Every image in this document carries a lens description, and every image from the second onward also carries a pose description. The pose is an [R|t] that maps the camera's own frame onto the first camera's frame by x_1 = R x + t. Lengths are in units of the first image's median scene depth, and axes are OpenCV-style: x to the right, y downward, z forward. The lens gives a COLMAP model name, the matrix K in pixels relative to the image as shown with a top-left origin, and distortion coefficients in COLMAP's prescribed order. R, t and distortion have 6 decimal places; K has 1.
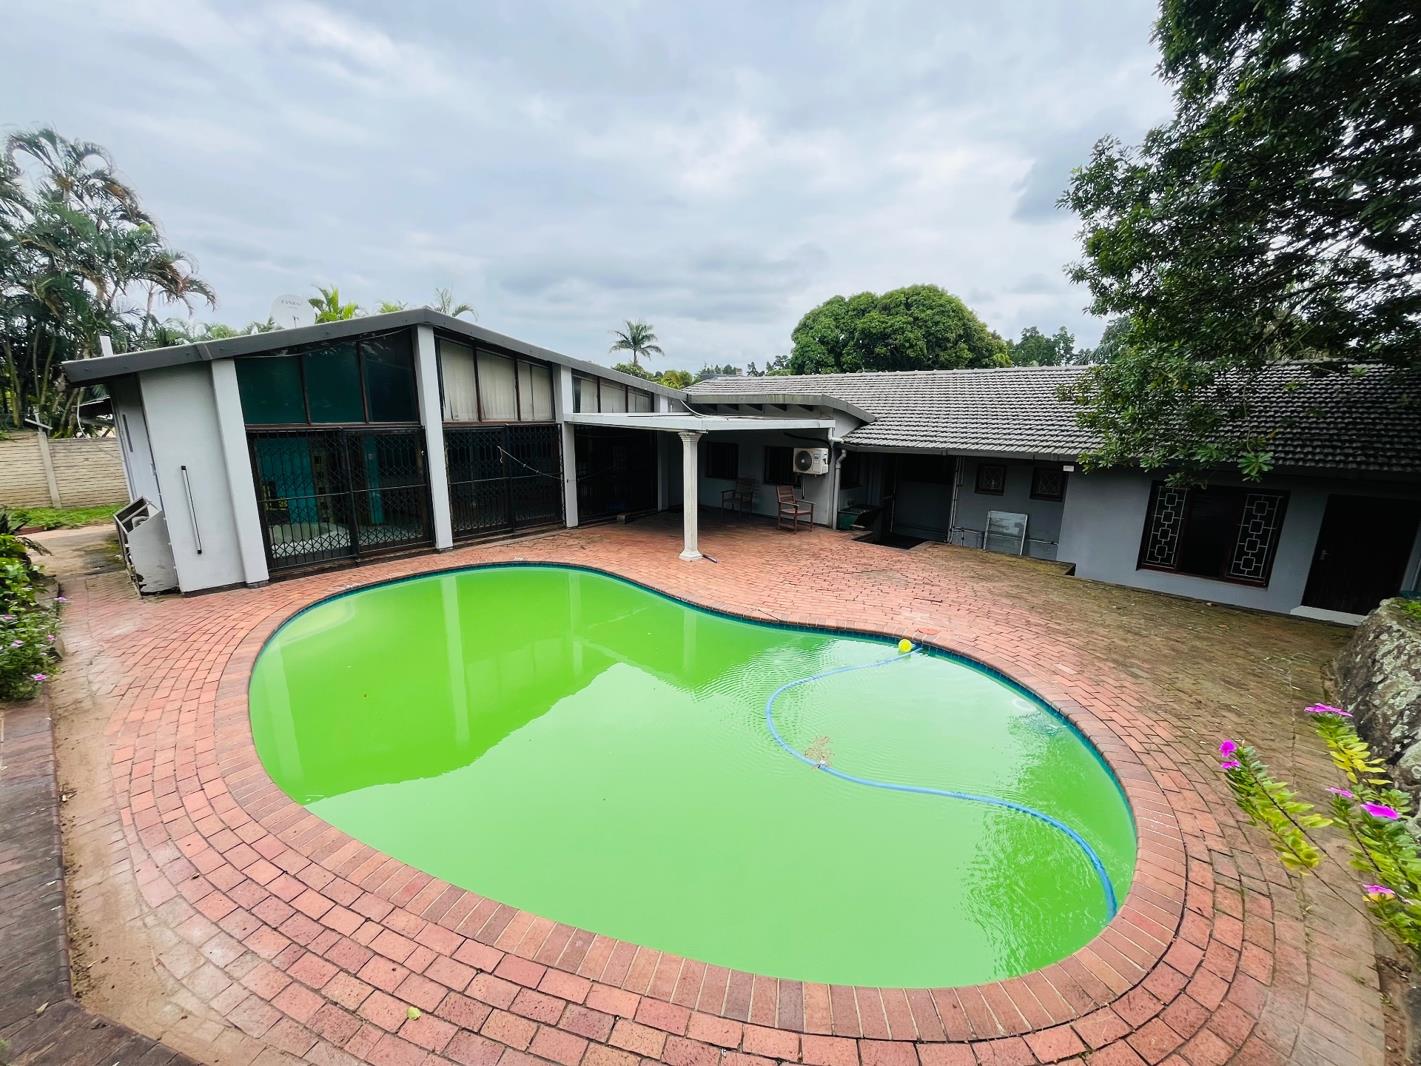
lens RADIAL K [[563.5, 0, 710.5], [0, 563.5, 533.0], [0, 0, 1]] dist [-0.002045, -0.000044]
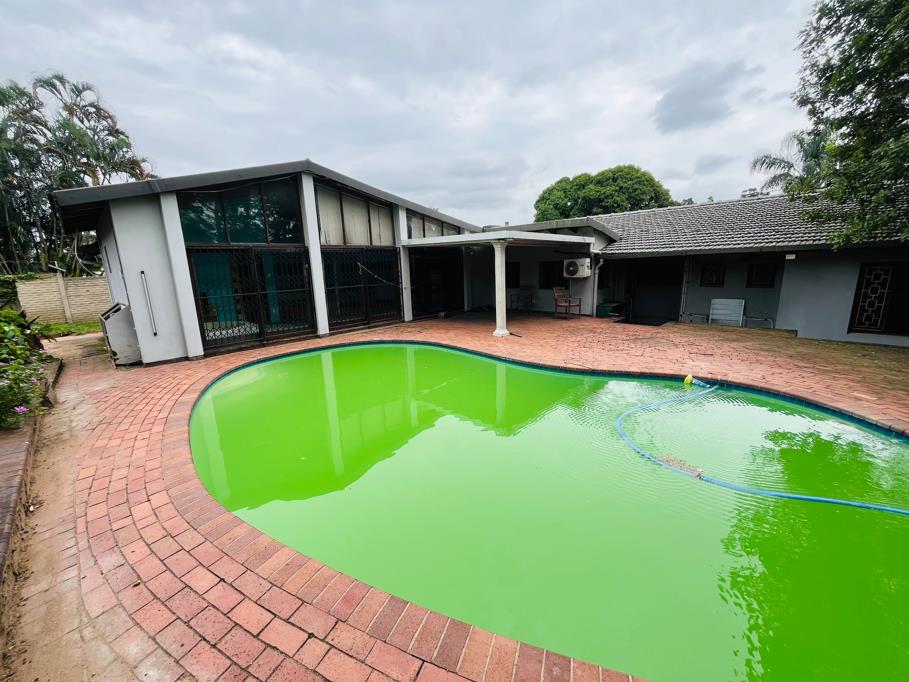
lens RADIAL K [[360.5, 0, 454.5], [0, 360.5, 341.0], [0, 0, 1]] dist [-0.002045, -0.000044]
pose [[0.997782, -0.031705, -0.058530, -0.099785], [0.031060, 0.999447, -0.011894, 0.067808], [0.058875, 0.010050, 0.998215, 0.129796]]
